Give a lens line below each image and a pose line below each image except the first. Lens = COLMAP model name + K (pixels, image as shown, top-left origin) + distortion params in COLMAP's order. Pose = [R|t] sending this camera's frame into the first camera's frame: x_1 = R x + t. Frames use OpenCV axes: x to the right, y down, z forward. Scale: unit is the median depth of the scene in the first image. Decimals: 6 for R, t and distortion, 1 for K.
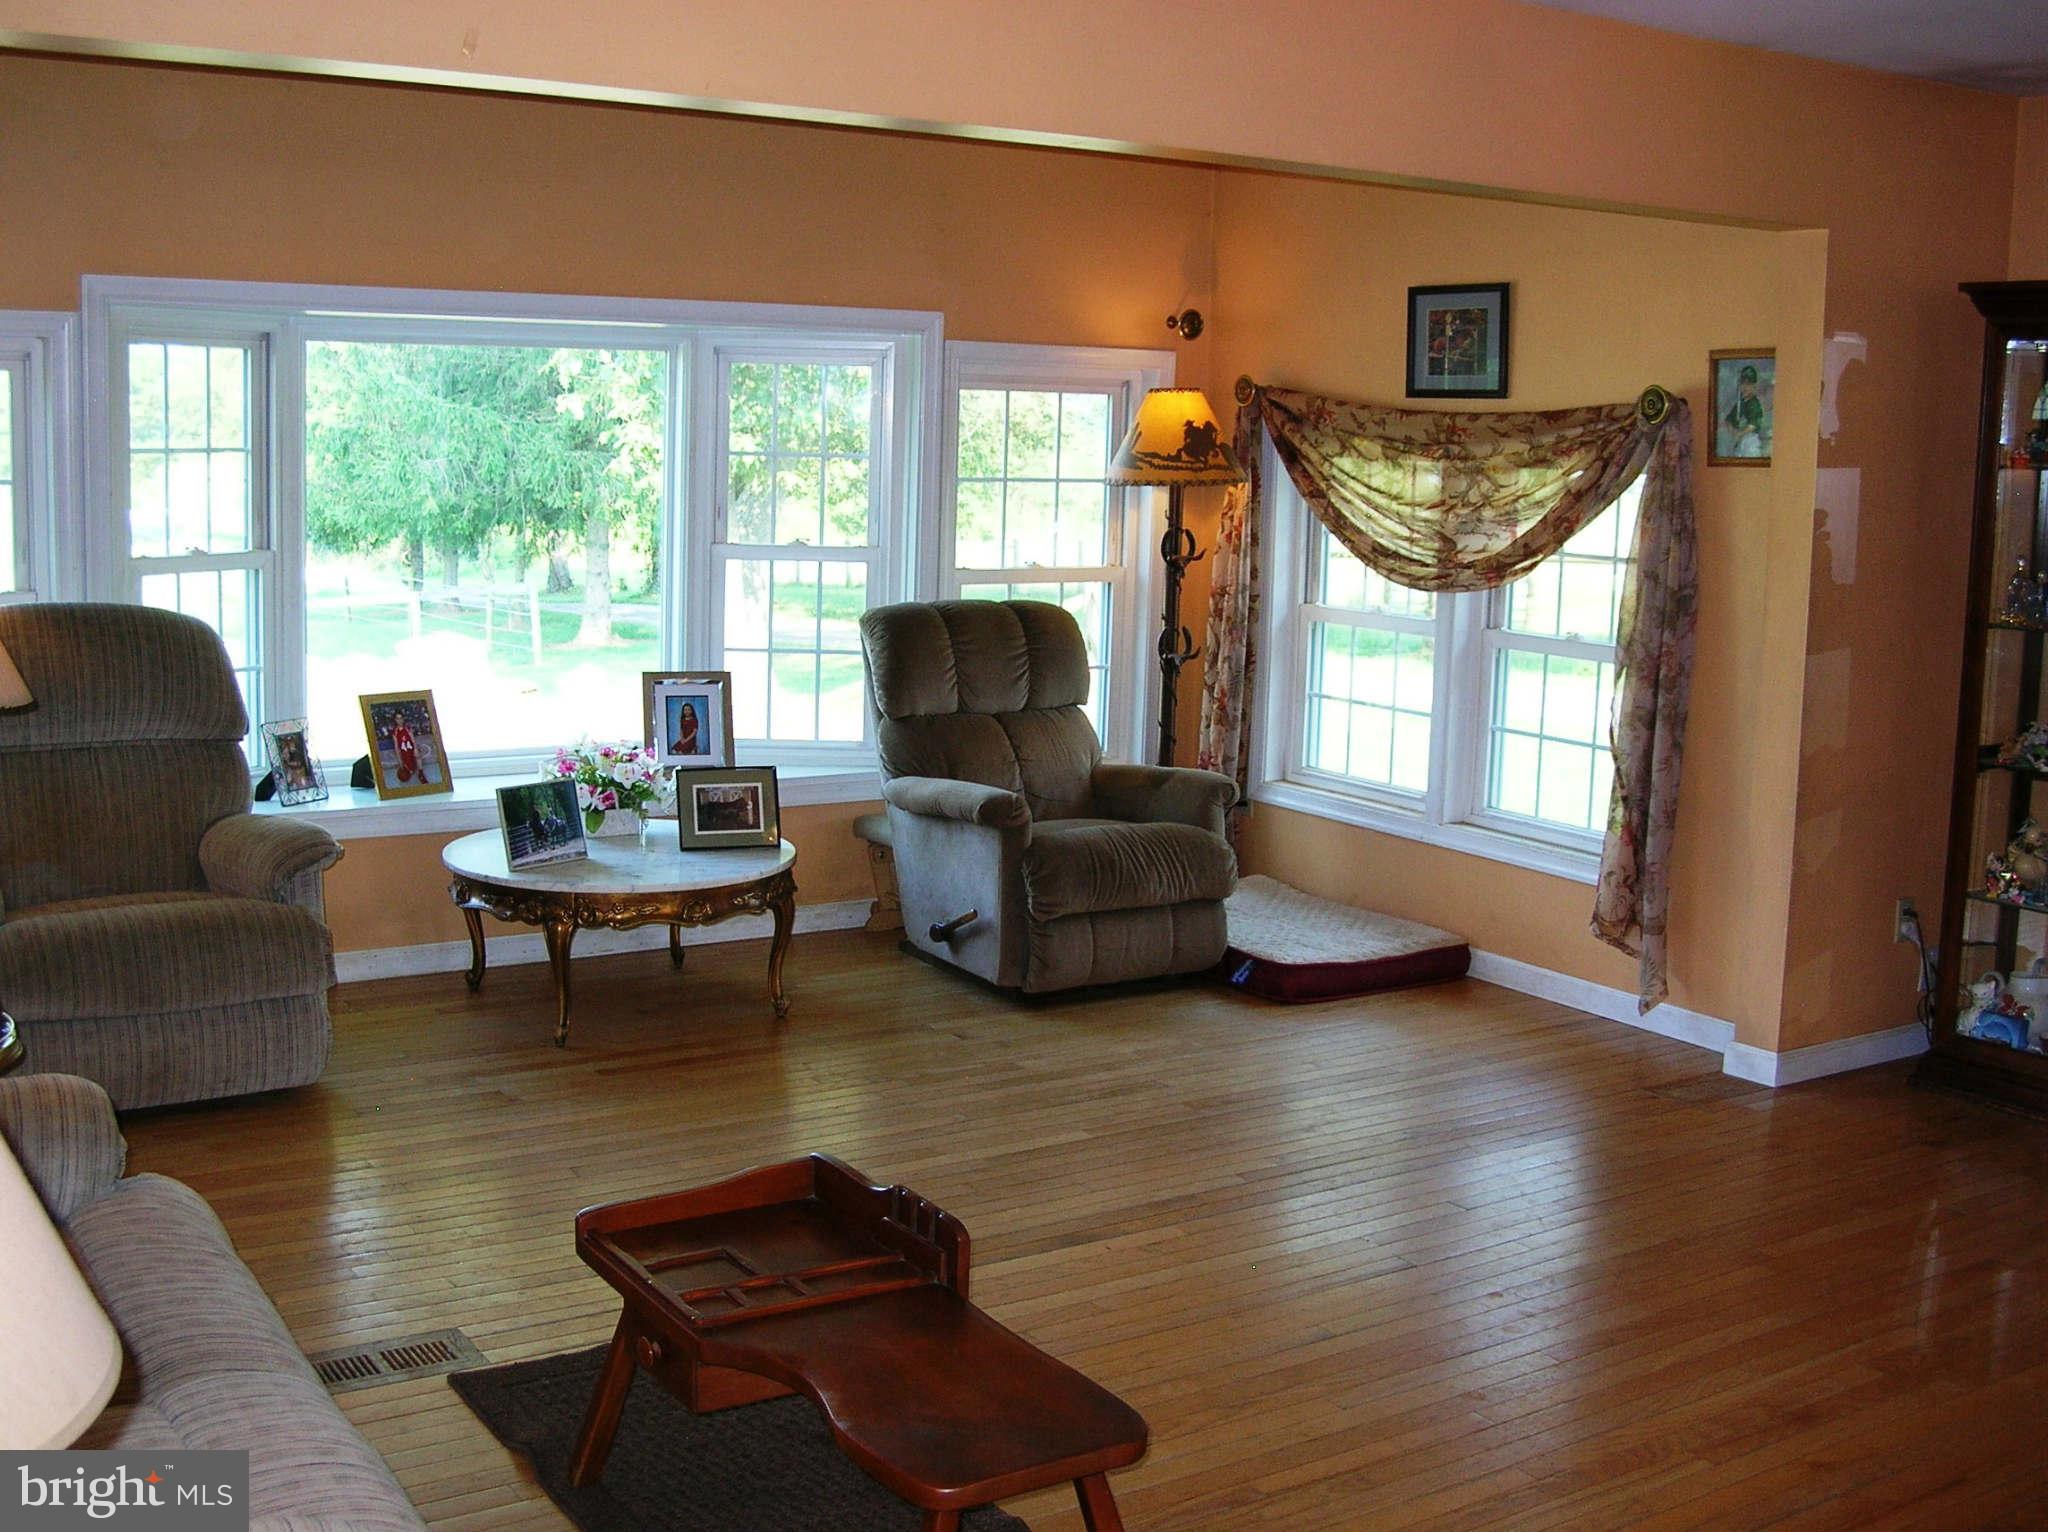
lens RADIAL K [[2406.1, 0, 987.6], [0, 2406.1, 757.5], [0, 0, 1]] dist [-0.097326, 0.039831]
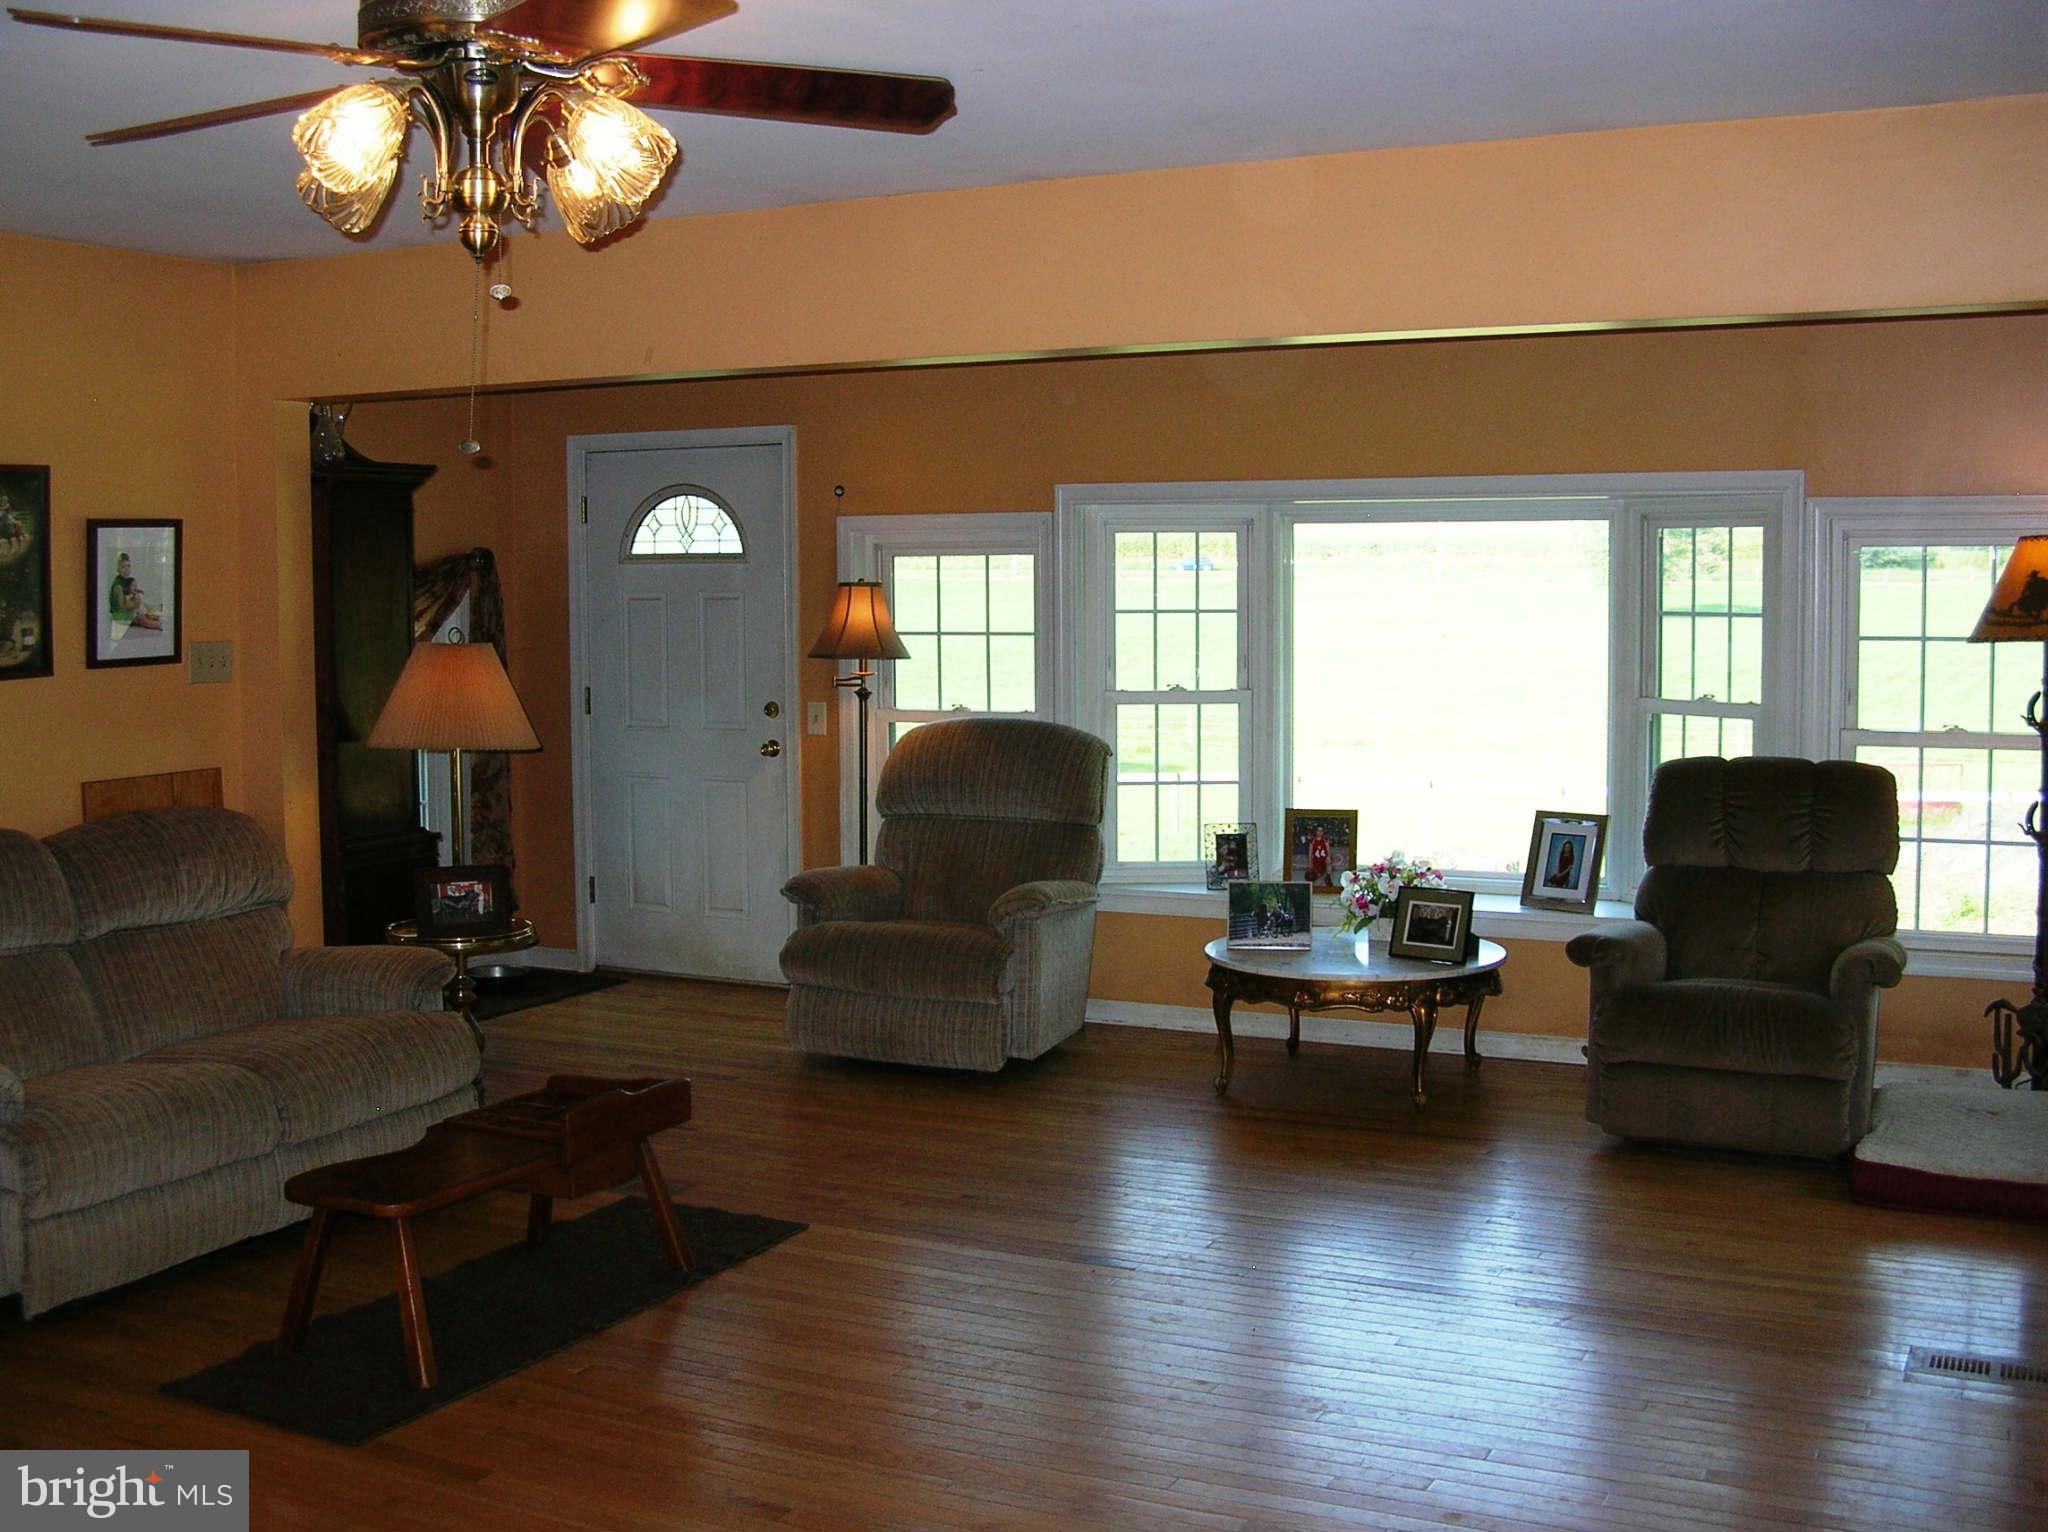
lens RADIAL K [[2406.1, 0, 987.6], [0, 2406.1, 757.5], [0, 0, 1]] dist [-0.097326, 0.039831]
pose [[0.503916, 0.039181, -0.862864, 0.745605], [-0.104546, 0.994393, -0.015902, -0.016900], [0.857402, 0.098222, 0.505187, 0.245213]]
